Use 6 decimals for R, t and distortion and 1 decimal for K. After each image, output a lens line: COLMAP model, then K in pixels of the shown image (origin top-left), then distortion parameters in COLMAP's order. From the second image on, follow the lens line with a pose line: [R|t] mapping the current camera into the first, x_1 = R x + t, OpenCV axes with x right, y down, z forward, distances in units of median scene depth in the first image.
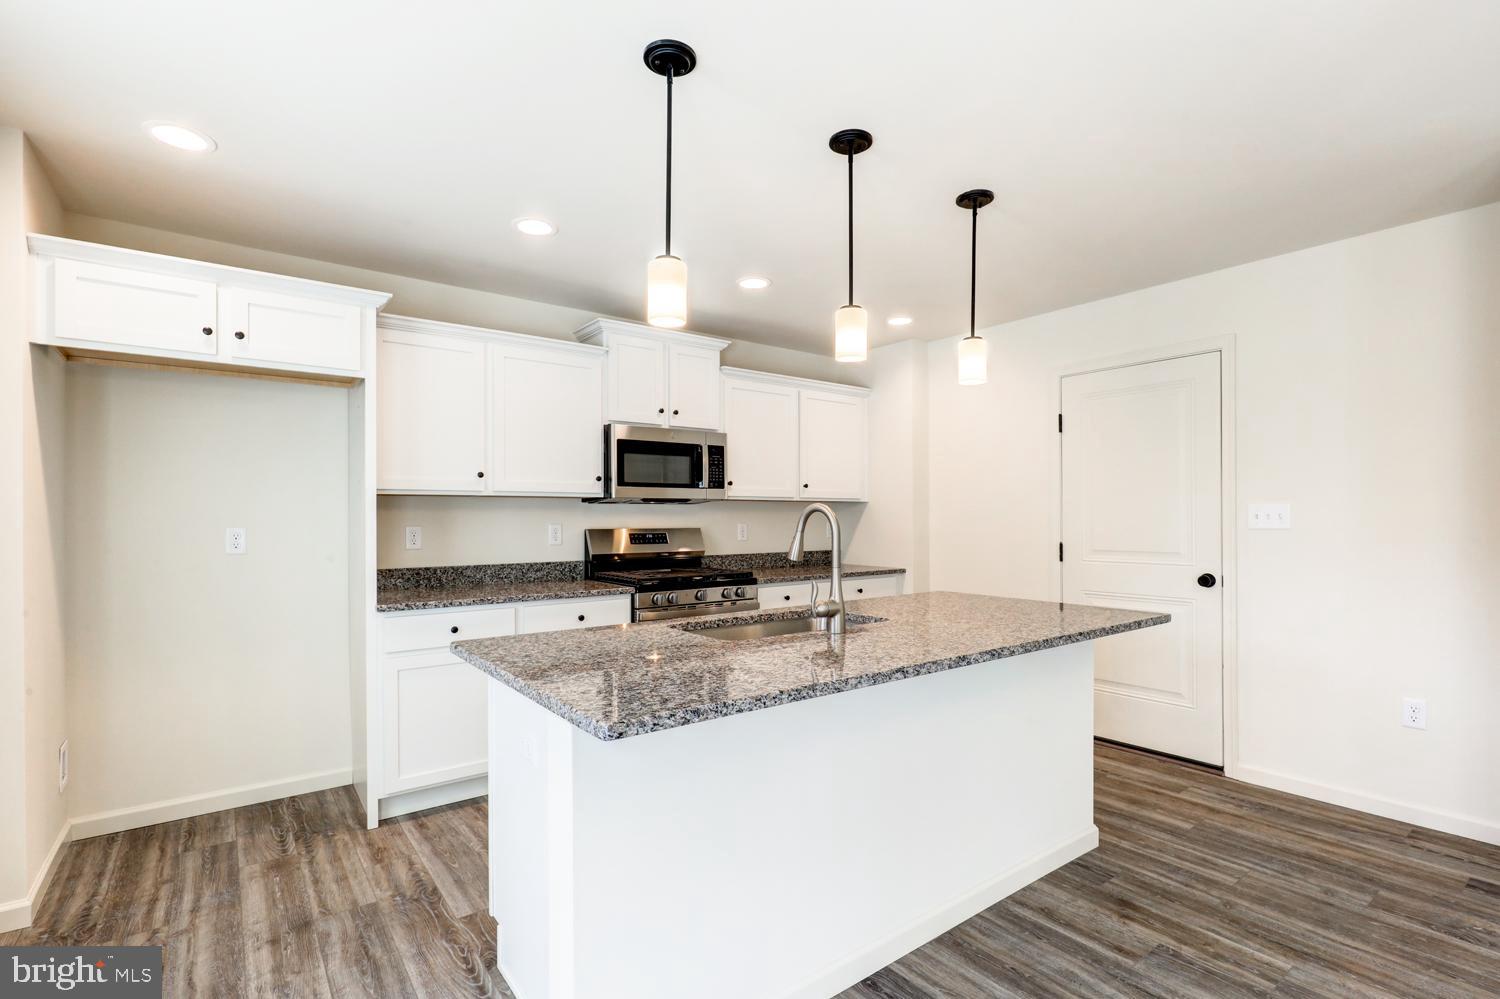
lens RADIAL K [[702.5, 0, 755.0], [0, 702.5, 521.8], [0, 0, 1]] dist [0.001151, -0.000250]
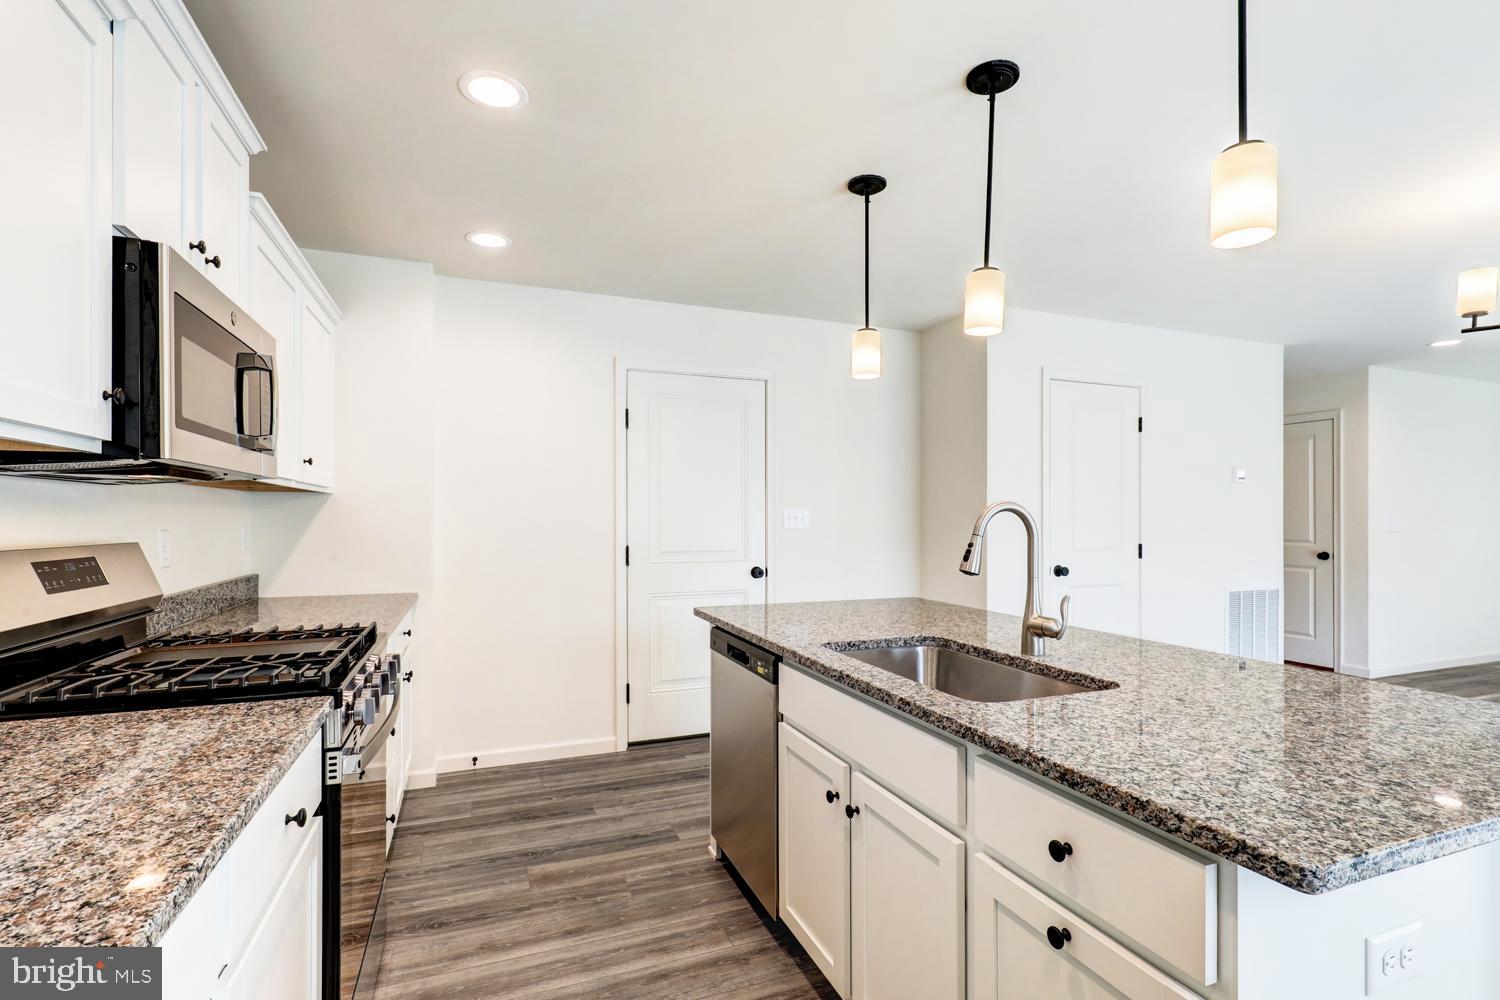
lens RADIAL K [[702.5, 0, 755.0], [0, 702.5, 522.3], [0, 0, 1]] dist [0.001151, -0.000250]
pose [[0.274230, -0.000424, 0.961664, -0.453317], [0.002362, 0.999997, -0.000233, -0.002161], [-0.961661, 0.002335, 0.274231, 0.626665]]
